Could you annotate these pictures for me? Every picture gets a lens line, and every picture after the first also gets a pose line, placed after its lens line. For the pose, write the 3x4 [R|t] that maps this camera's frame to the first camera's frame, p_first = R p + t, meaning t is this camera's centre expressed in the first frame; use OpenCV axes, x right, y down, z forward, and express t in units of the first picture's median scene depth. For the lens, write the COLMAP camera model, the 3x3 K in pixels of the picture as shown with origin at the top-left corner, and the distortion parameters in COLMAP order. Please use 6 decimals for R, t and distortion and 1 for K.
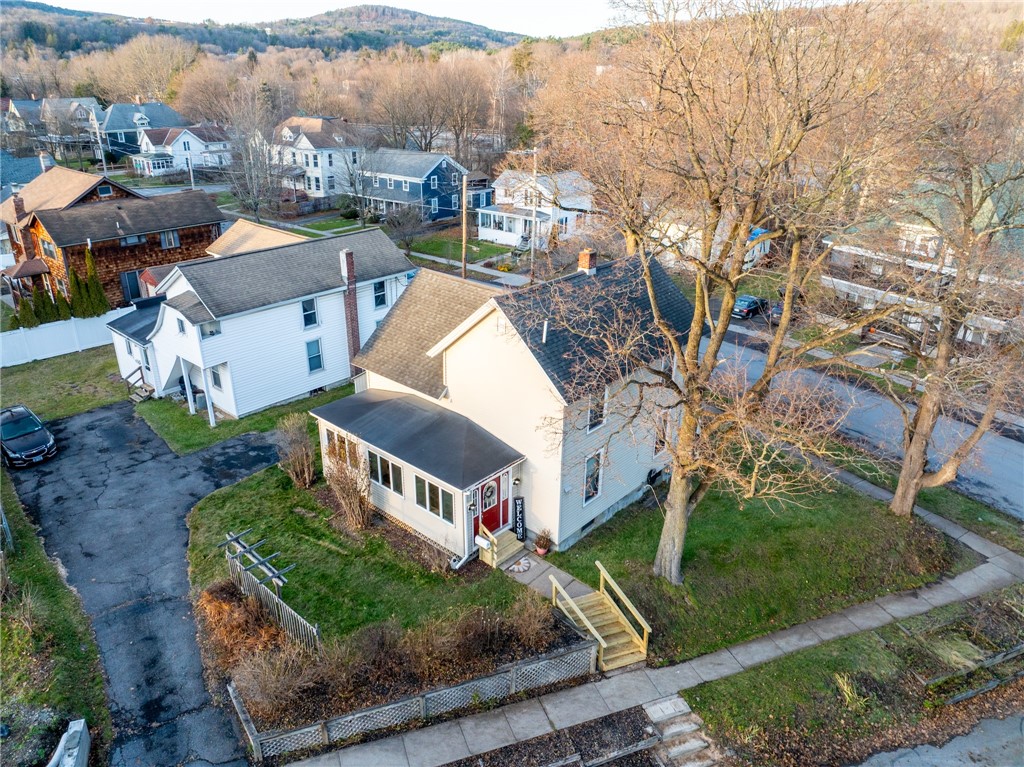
lens RADIAL K [[709.8, 0, 512.0], [0, 709.8, 383.5], [0, 0, 1]] dist [-0.040966, -0.001267]
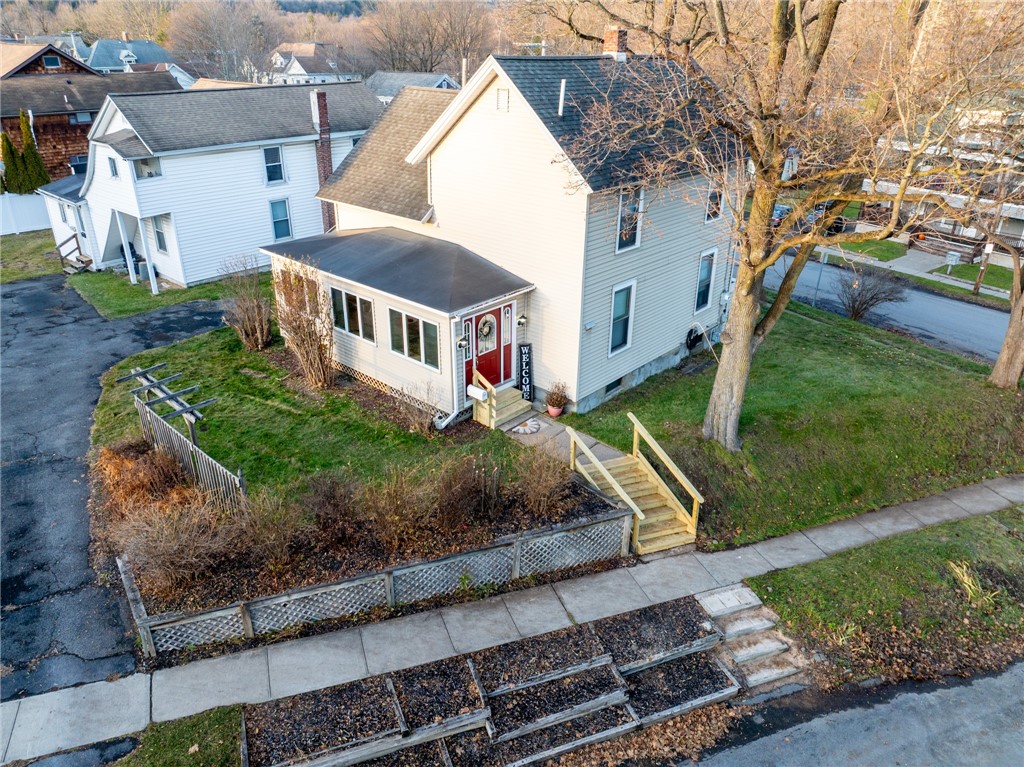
lens RADIAL K [[710.6, 0, 512.0], [0, 710.6, 383.5], [0, 0, 1]] dist [-0.042367, 0.007180]
pose [[0.999972, 0.003880, -0.006409, 0.000520], [-0.003626, 0.999227, 0.039157, 0.179123], [0.006556, -0.039132, 0.999213, 0.236061]]
